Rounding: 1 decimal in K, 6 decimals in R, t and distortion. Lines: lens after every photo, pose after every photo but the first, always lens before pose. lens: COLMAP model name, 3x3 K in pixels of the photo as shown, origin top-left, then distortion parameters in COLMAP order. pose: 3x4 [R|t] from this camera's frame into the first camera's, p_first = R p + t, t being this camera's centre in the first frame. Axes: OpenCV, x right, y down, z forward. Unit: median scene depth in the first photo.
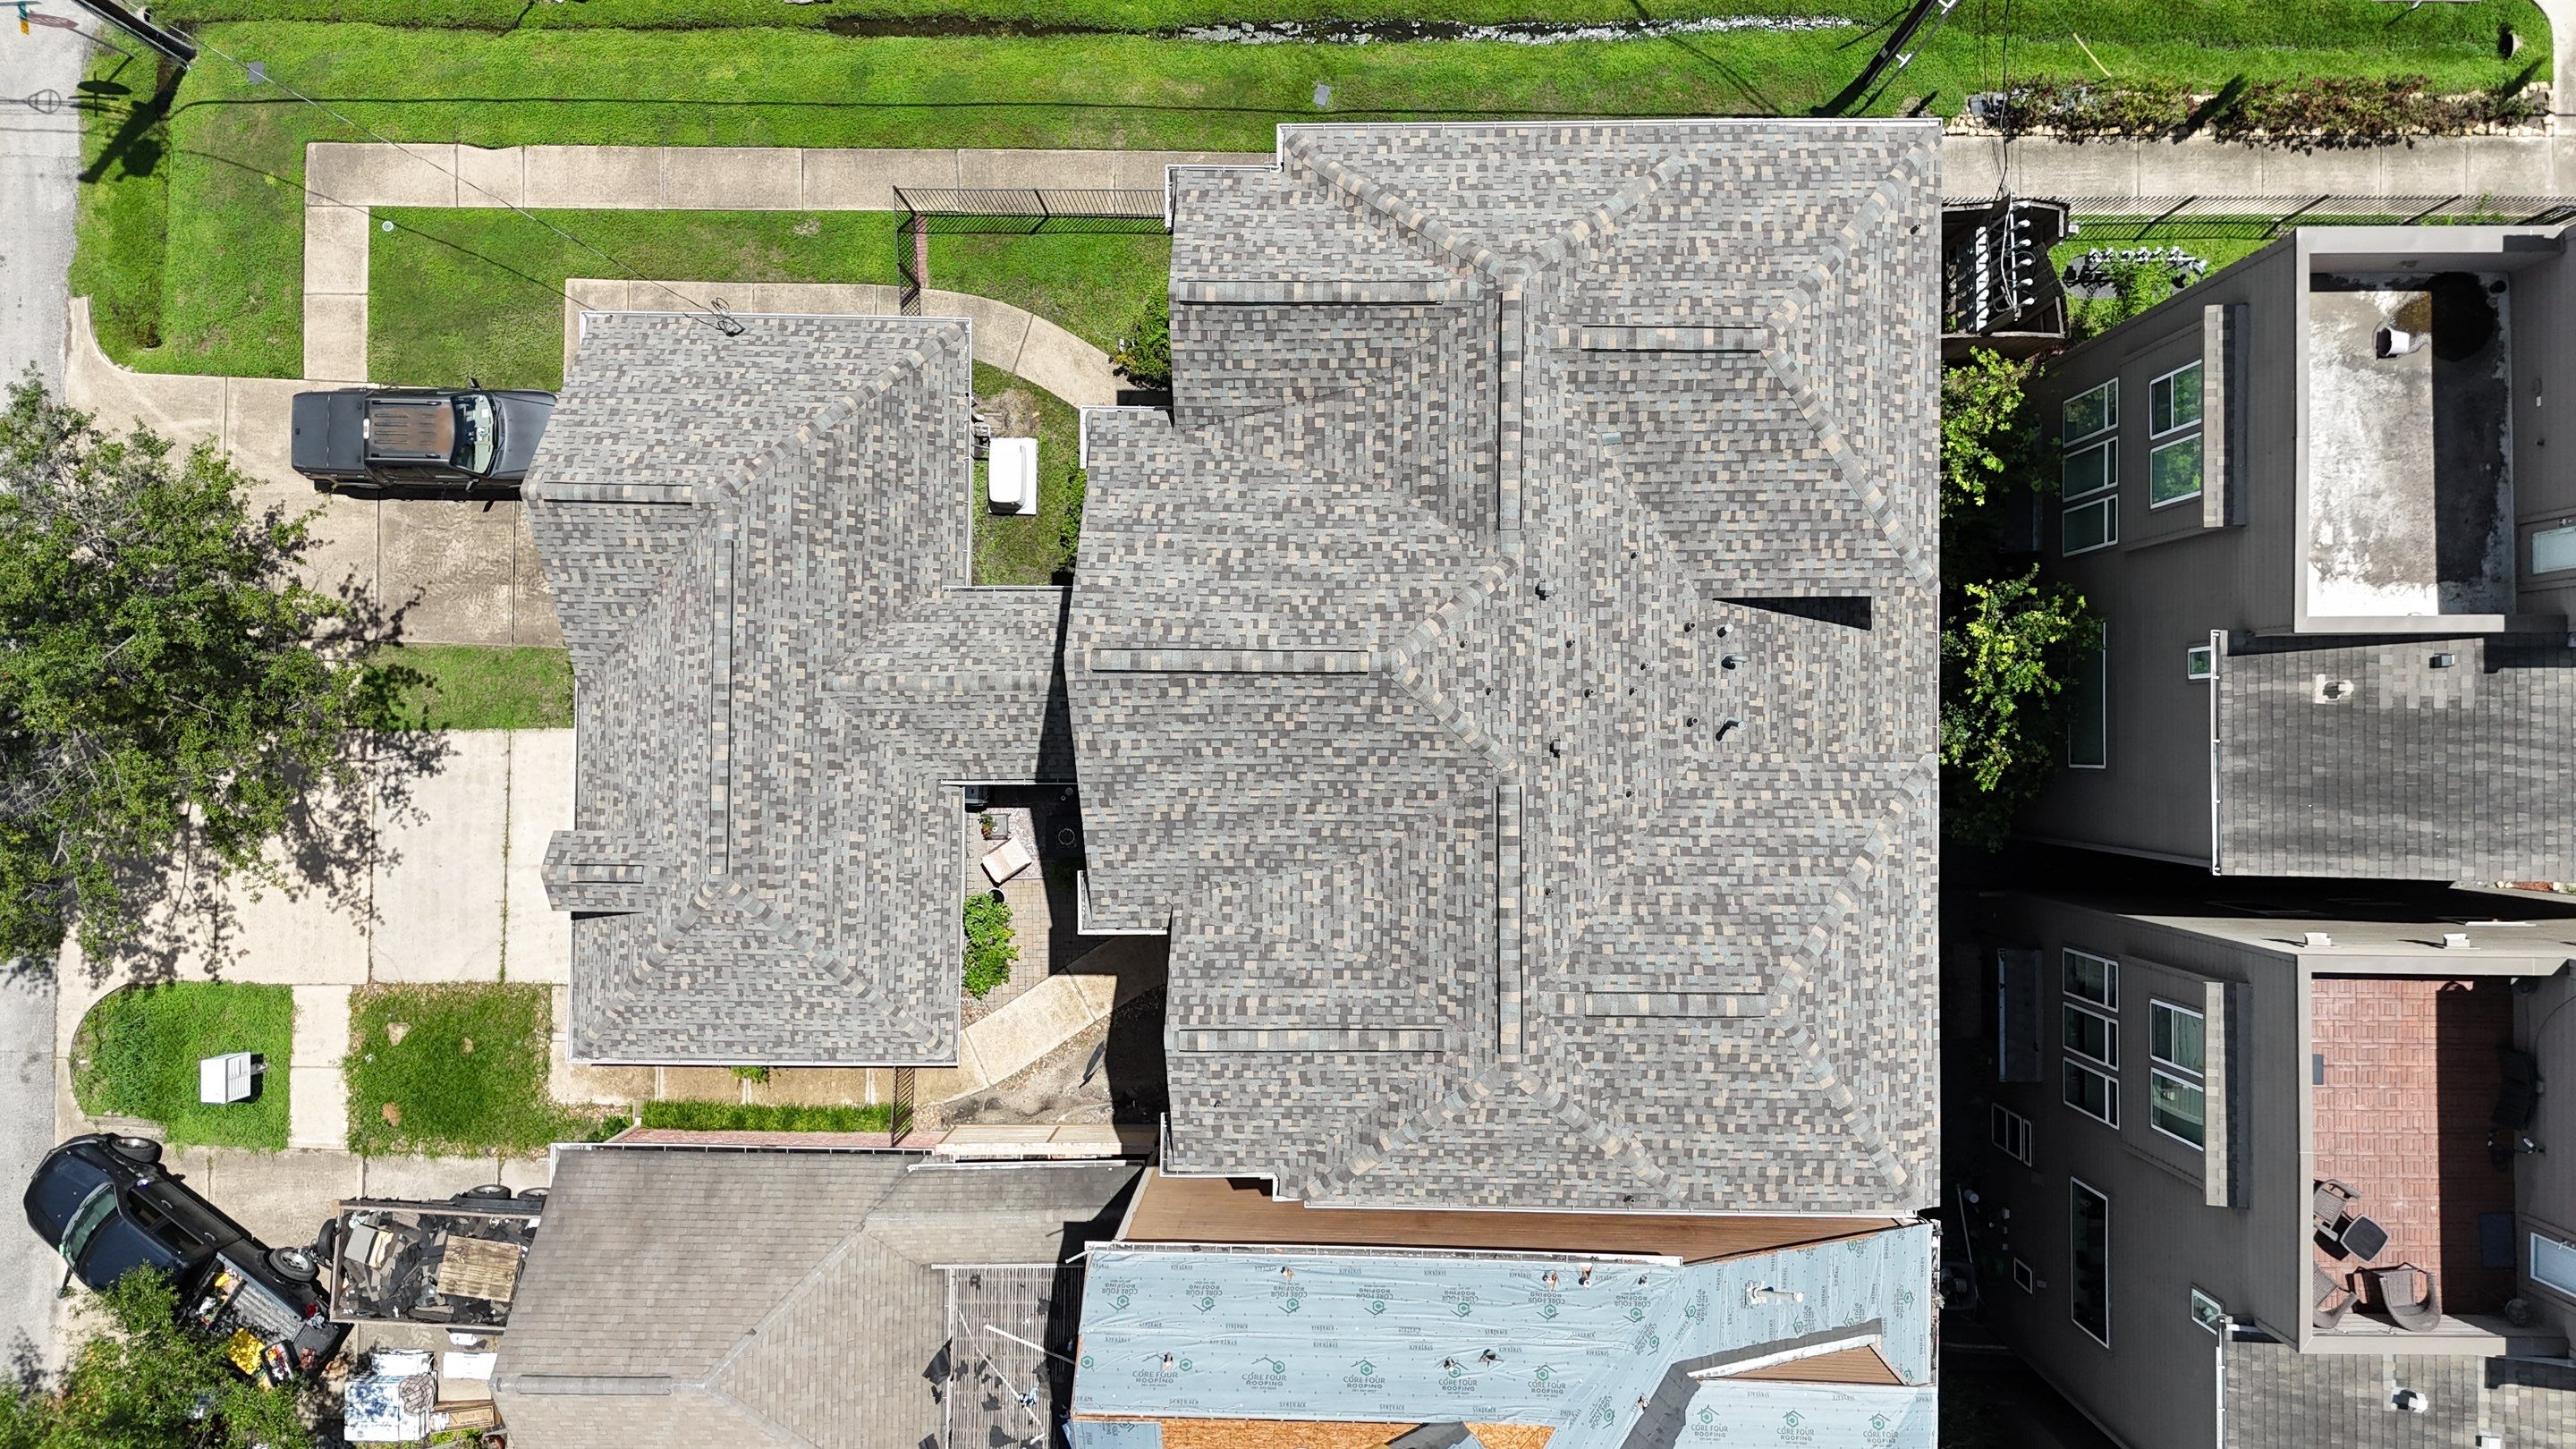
lens RADIAL K [[1895.2, 0, 1278.1], [0, 1895.2, 728.3], [0, 0, 1]] dist [0.097814, -0.102988]
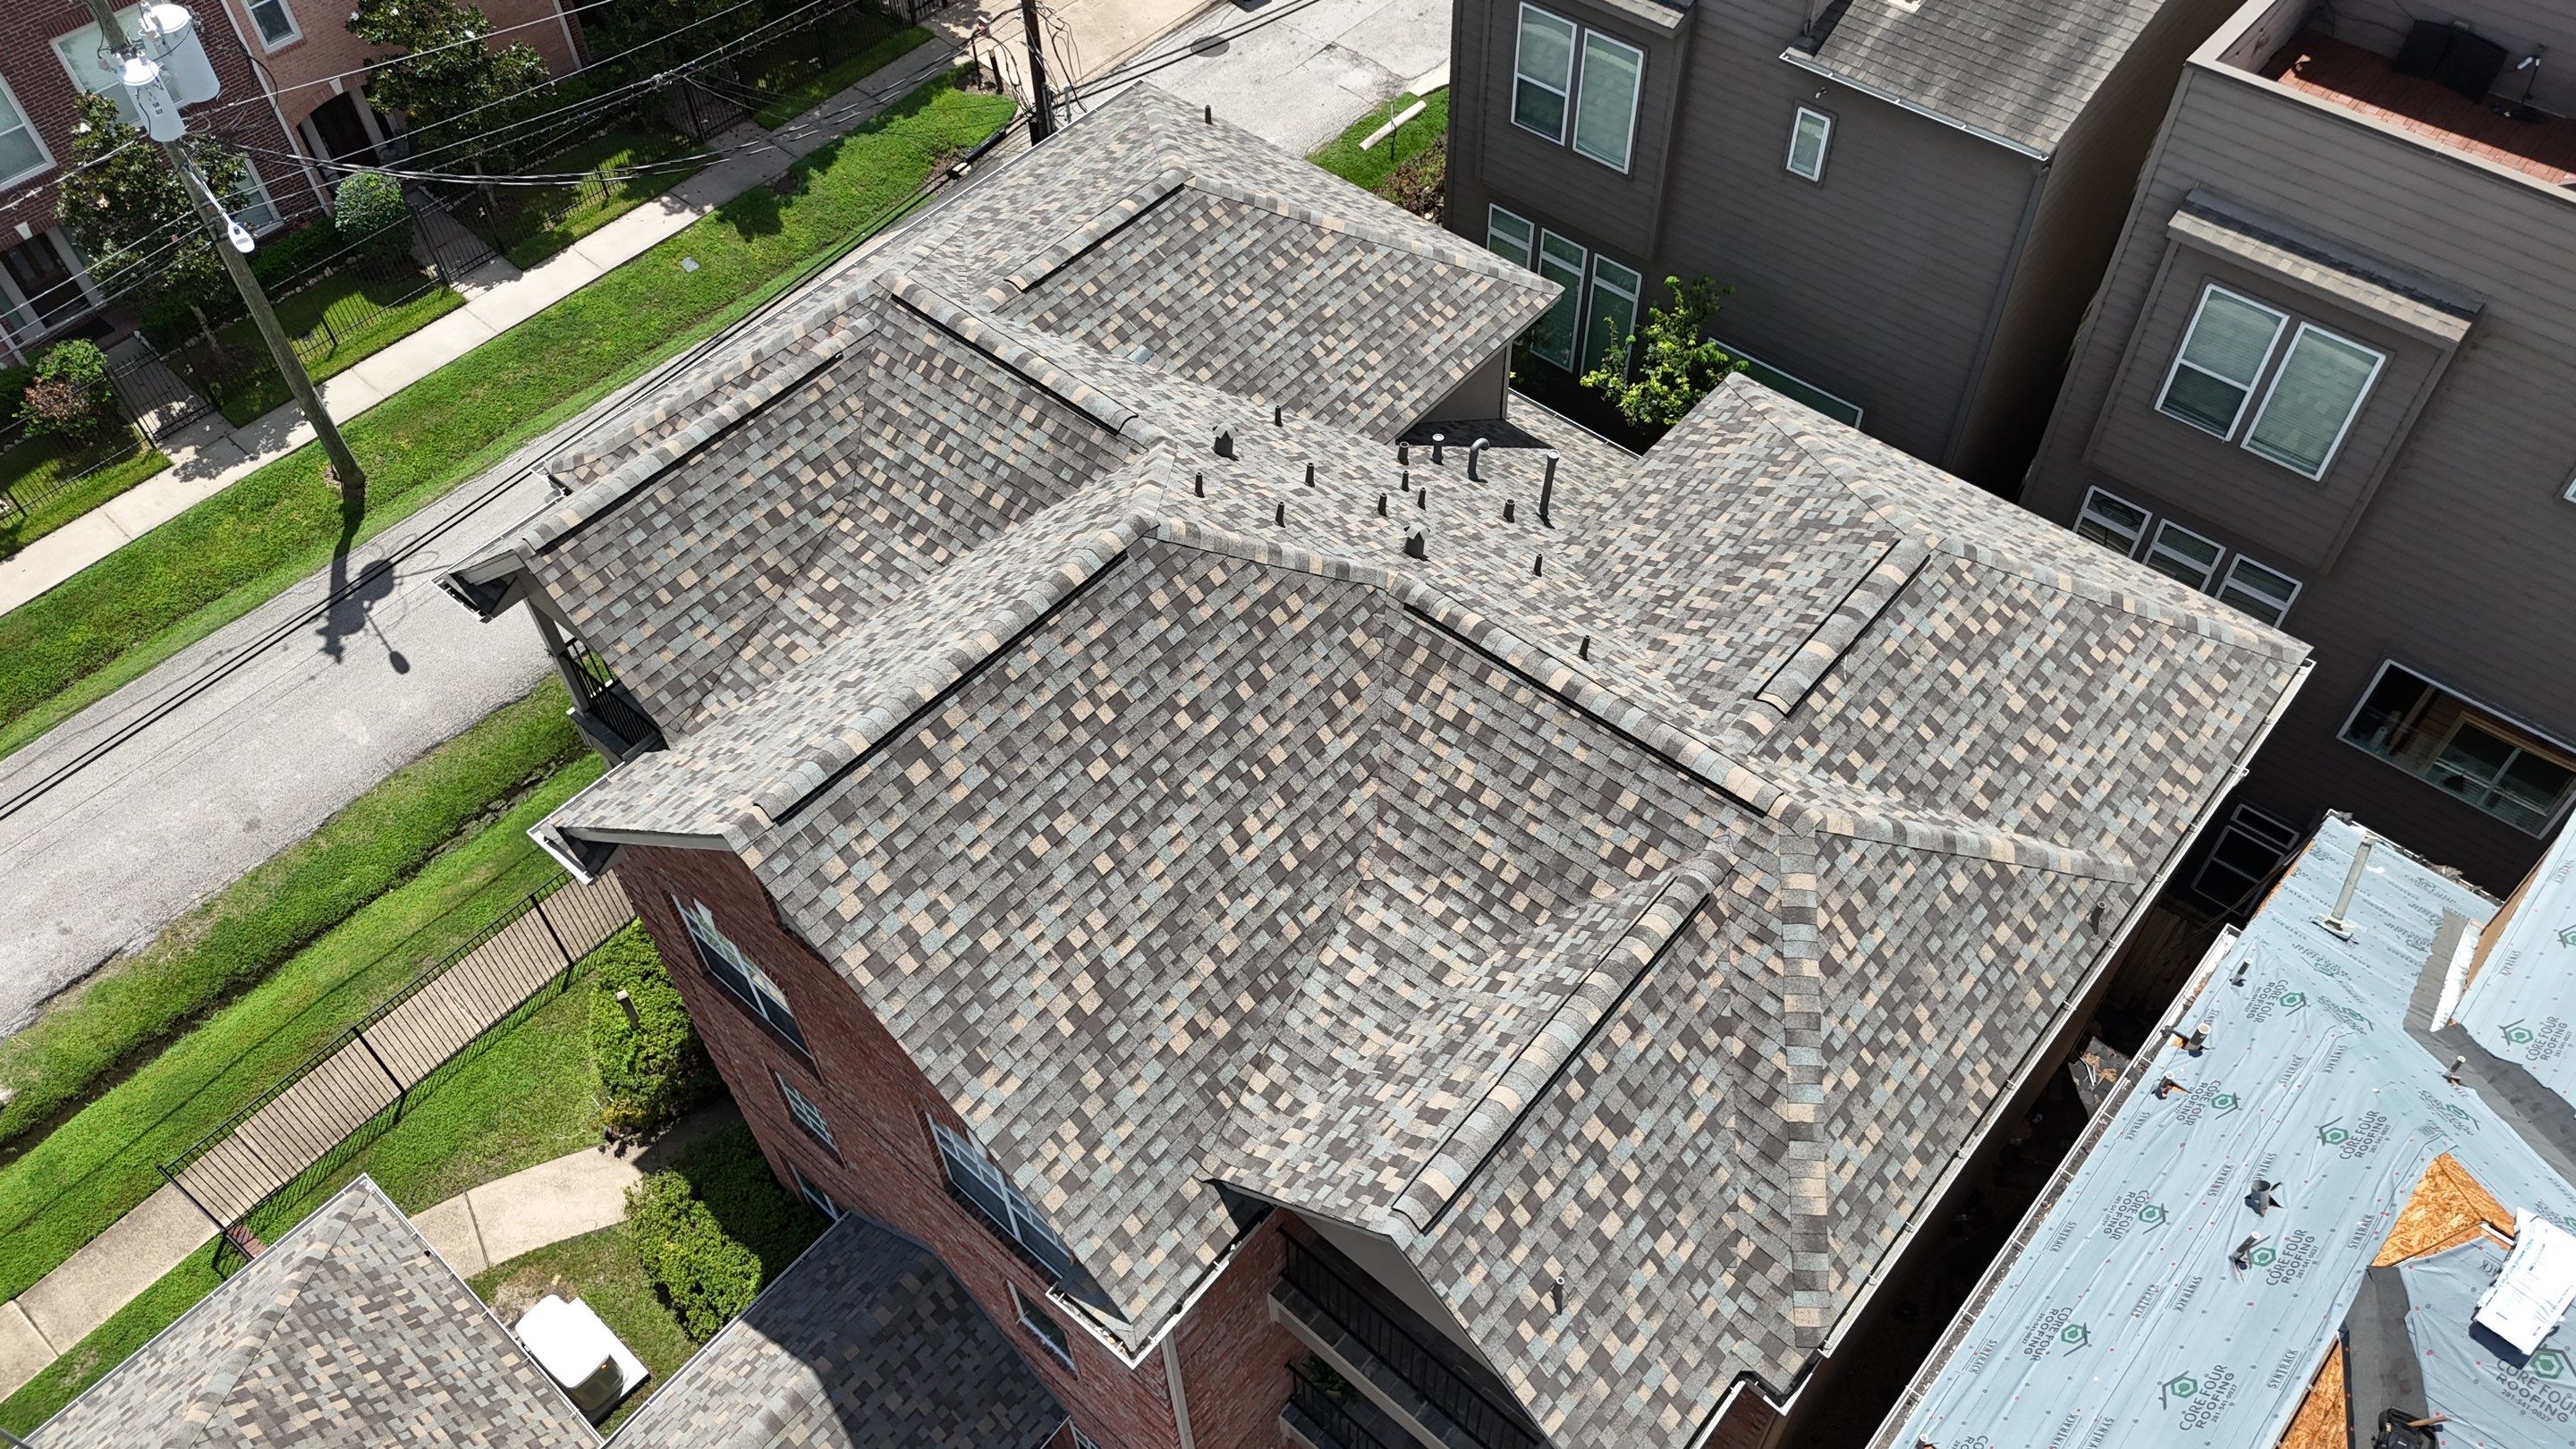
lens RADIAL K [[1884.8, 0, 1292.2], [0, 1884.8, 734.3], [0, 0, 1]] dist [0.127951, -0.211530]
pose [[0.652173, -0.582582, 0.485045, -0.193739], [0.758066, 0.503232, -0.414842, 0.229161], [-0.002411, 0.638245, 0.769830, 0.425413]]
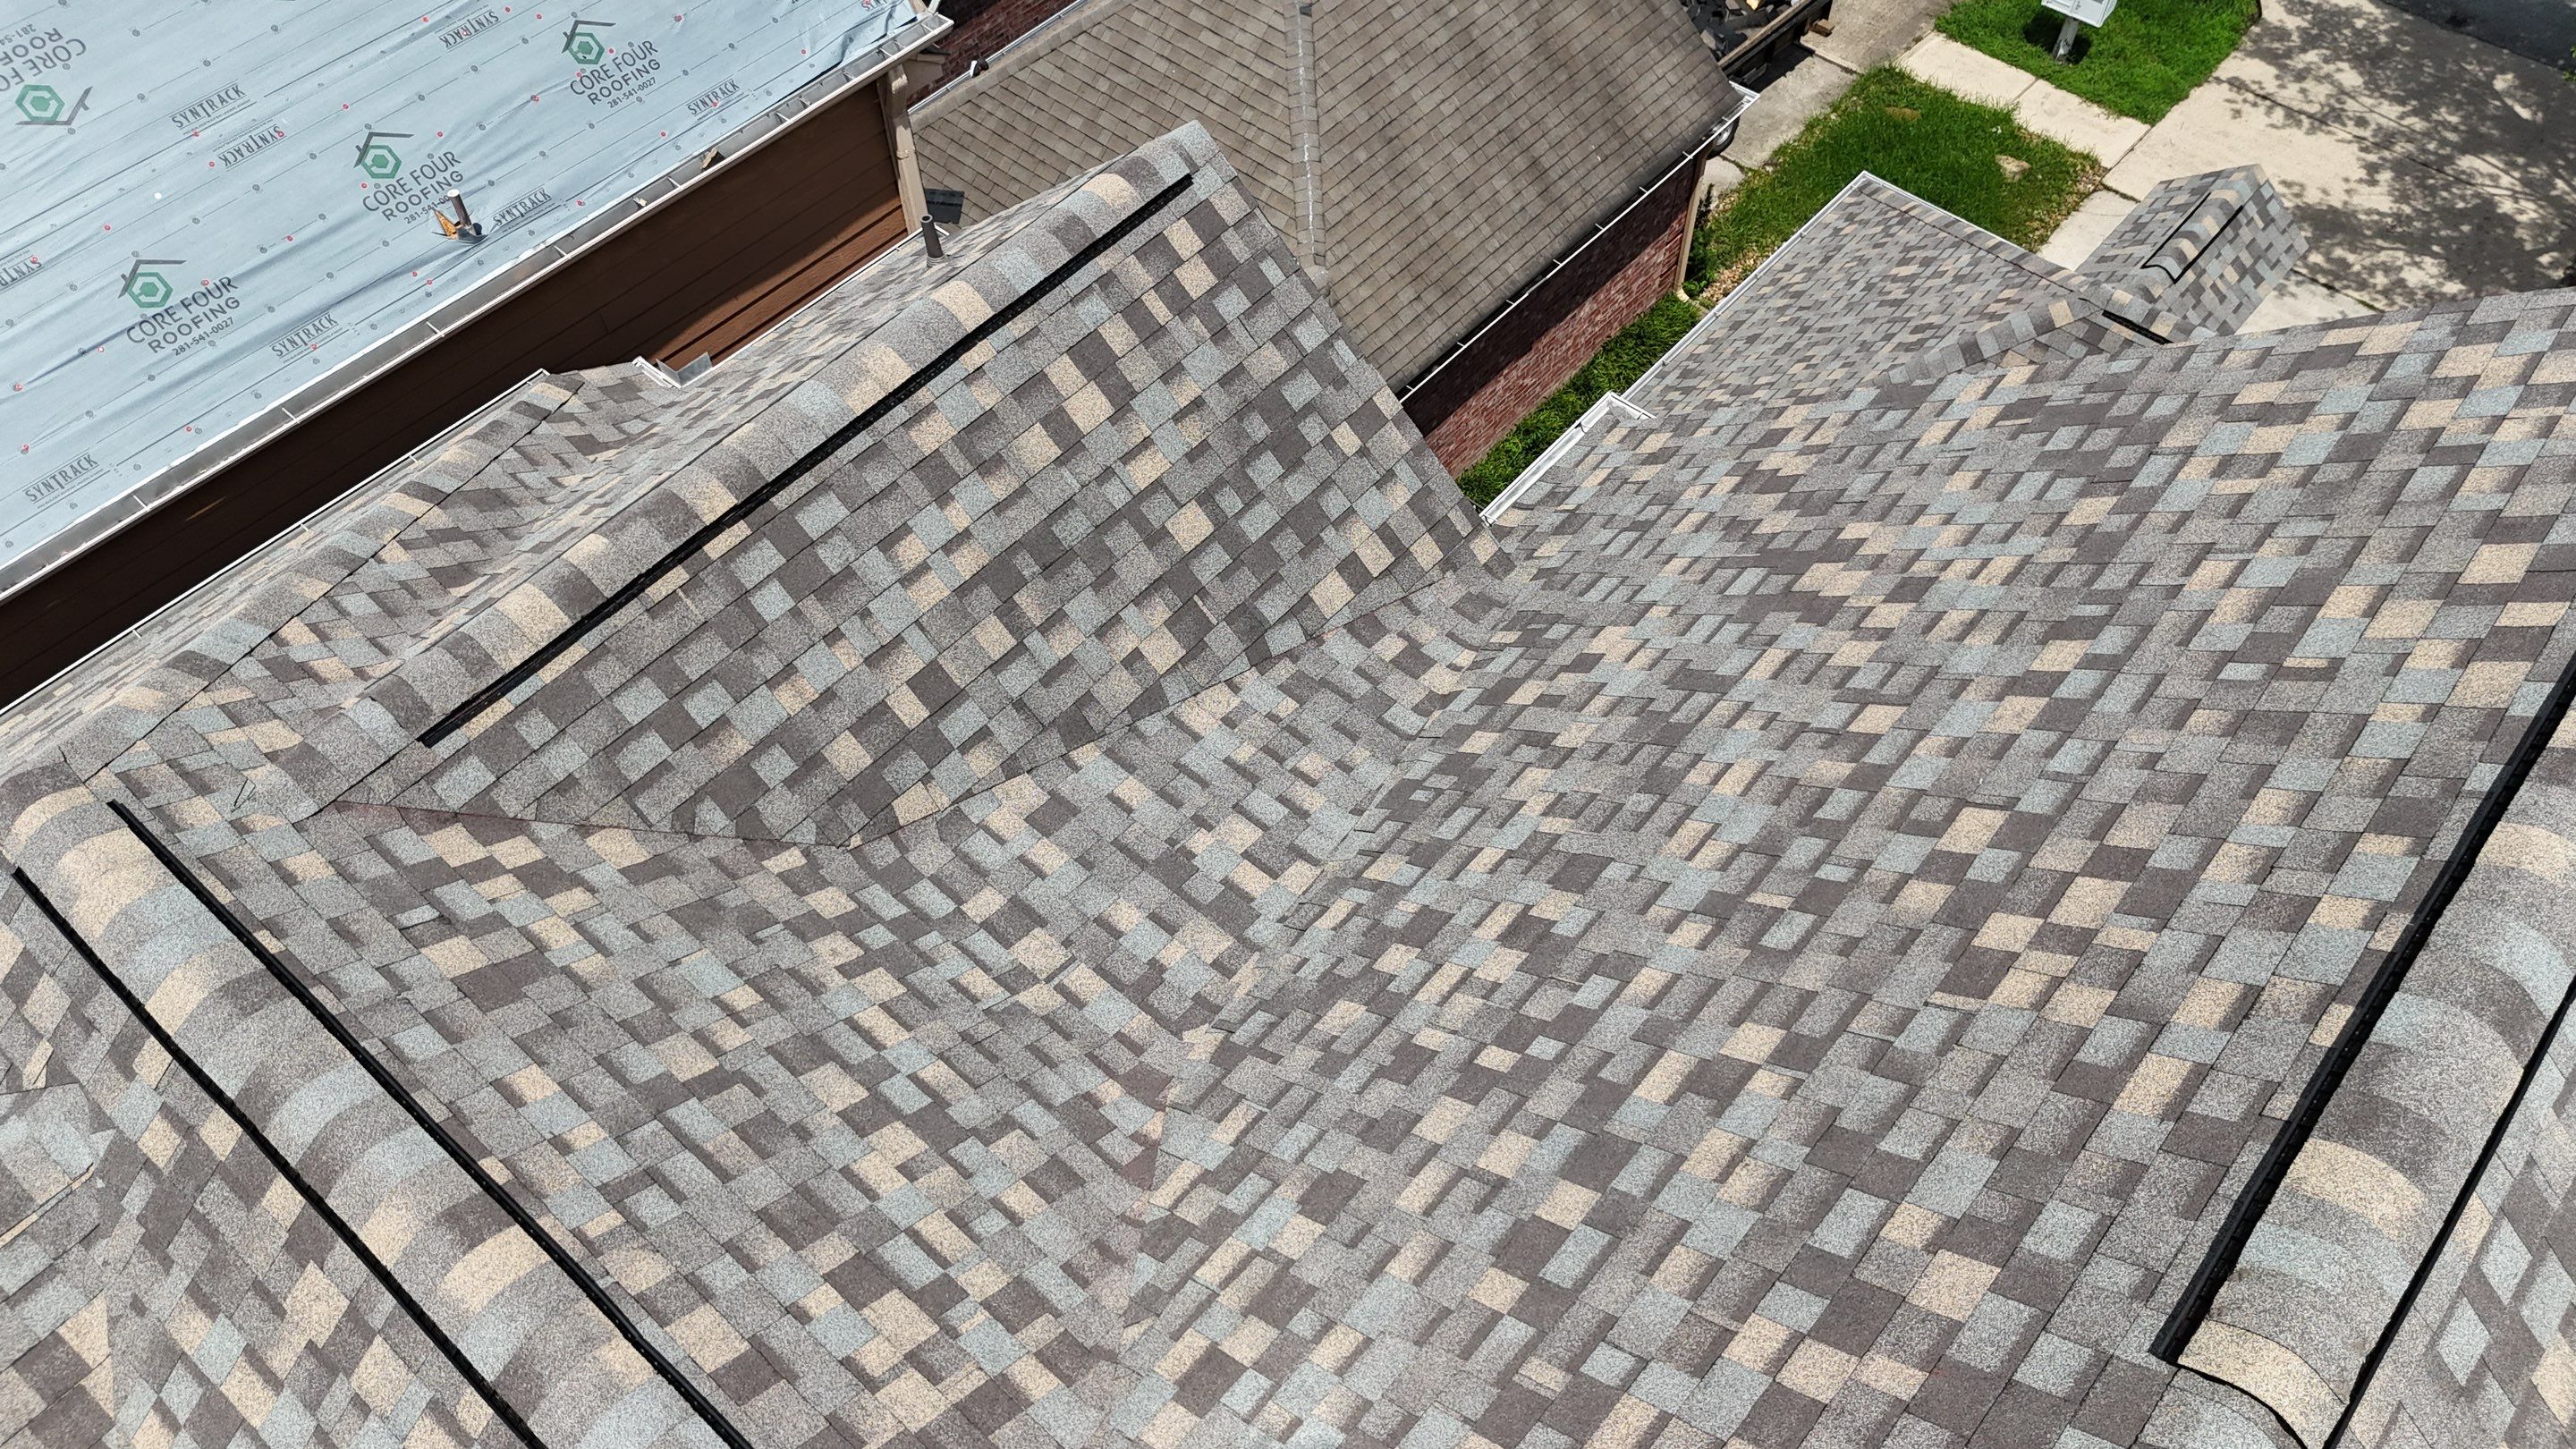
lens RADIAL K [[1895.9, 0, 1292.9], [0, 1895.9, 728.6], [0, 0, 1]] dist [0.068388, -0.083255]
pose [[-0.650901, 0.636074, -0.414413, 0.090250], [-0.758188, -0.517024, 0.397287, -0.009680], [0.038443, 0.572797, 0.818795, 0.650863]]
